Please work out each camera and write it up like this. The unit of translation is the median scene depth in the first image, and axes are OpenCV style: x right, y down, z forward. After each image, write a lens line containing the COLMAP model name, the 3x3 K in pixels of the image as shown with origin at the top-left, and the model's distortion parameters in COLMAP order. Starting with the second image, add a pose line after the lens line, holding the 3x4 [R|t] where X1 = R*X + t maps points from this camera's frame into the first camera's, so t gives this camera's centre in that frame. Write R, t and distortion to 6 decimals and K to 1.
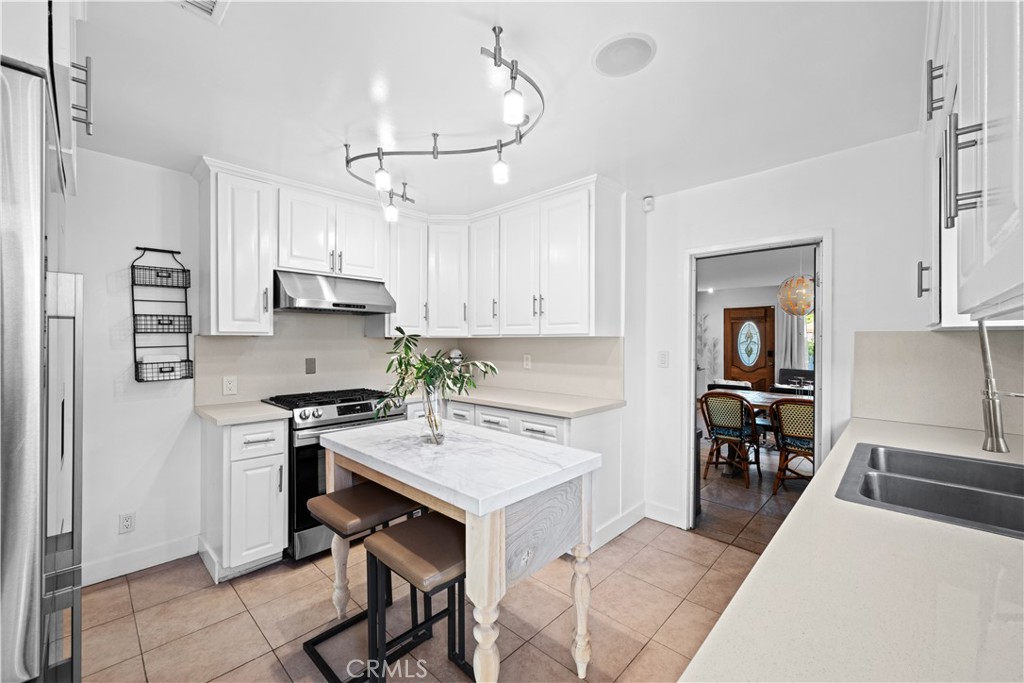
lens RADIAL K [[407.2, 0, 527.1], [0, 407.2, 342.3], [0, 0, 1]] dist [0.000806, 0.000591]
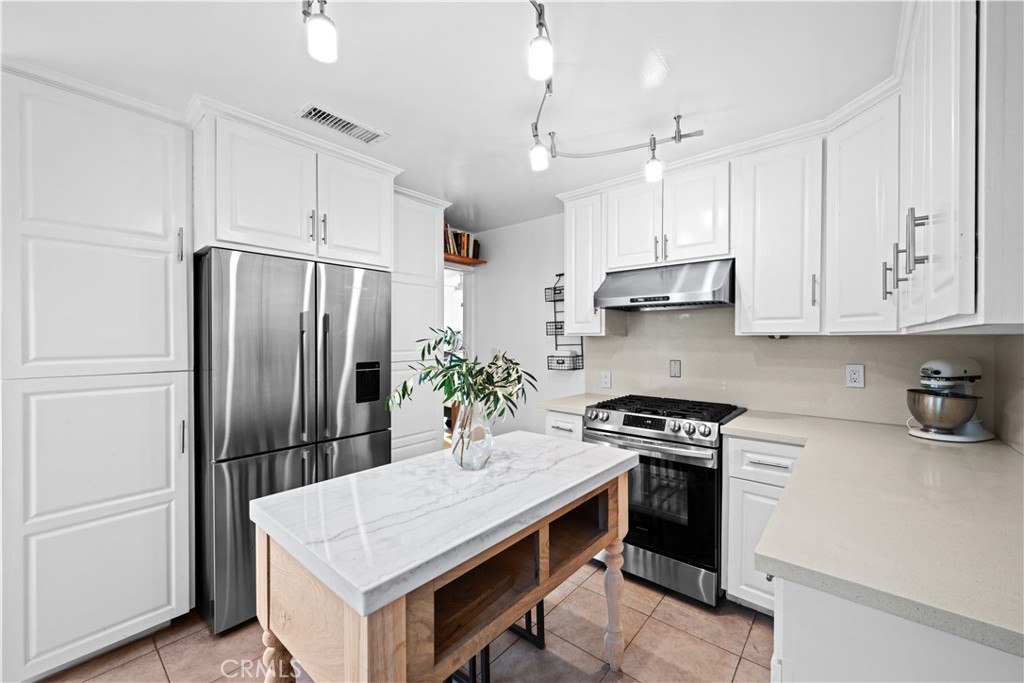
lens RADIAL K [[407.2, 0, 518.8], [0, 407.2, 342.4], [0, 0, 1]] dist [0.000806, 0.000591]
pose [[0.036334, 0.007917, -0.999308, 0.457587], [-0.003340, 0.999964, 0.007801, -0.007424], [0.999334, 0.003055, 0.036359, 0.814178]]
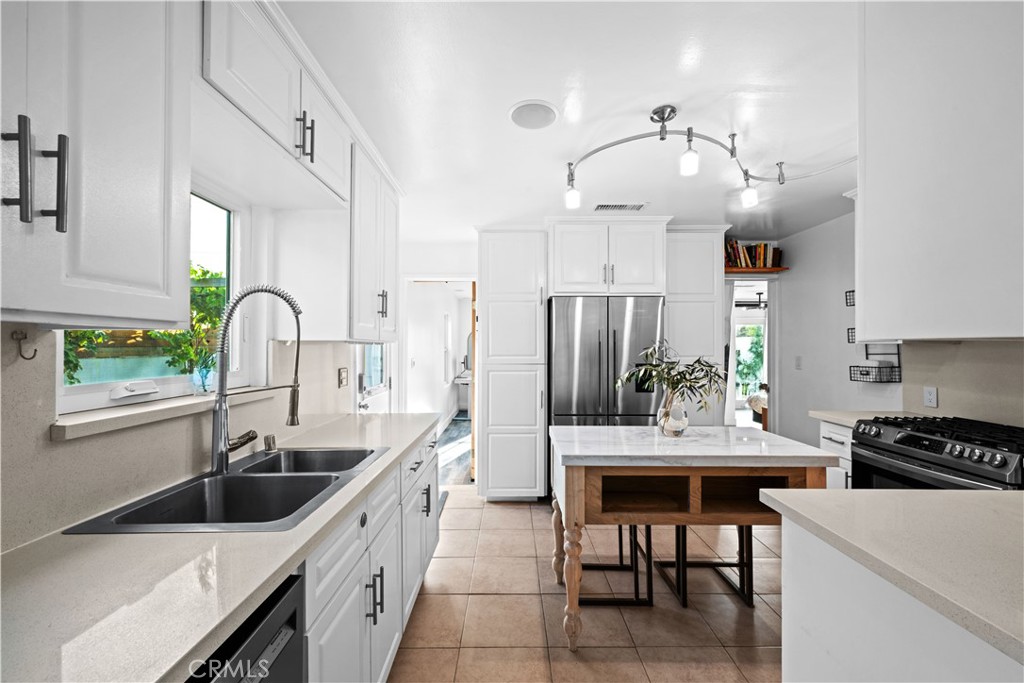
lens RADIAL K [[407.2, 0, 501.9], [0, 407.2, 343.4], [0, 0, 1]] dist [0.000806, 0.000591]
pose [[-0.753145, -0.004094, -0.657842, 0.719656], [-0.003160, 0.999992, -0.002606, -0.013695], [0.657847, 0.000116, -0.753152, 1.205891]]
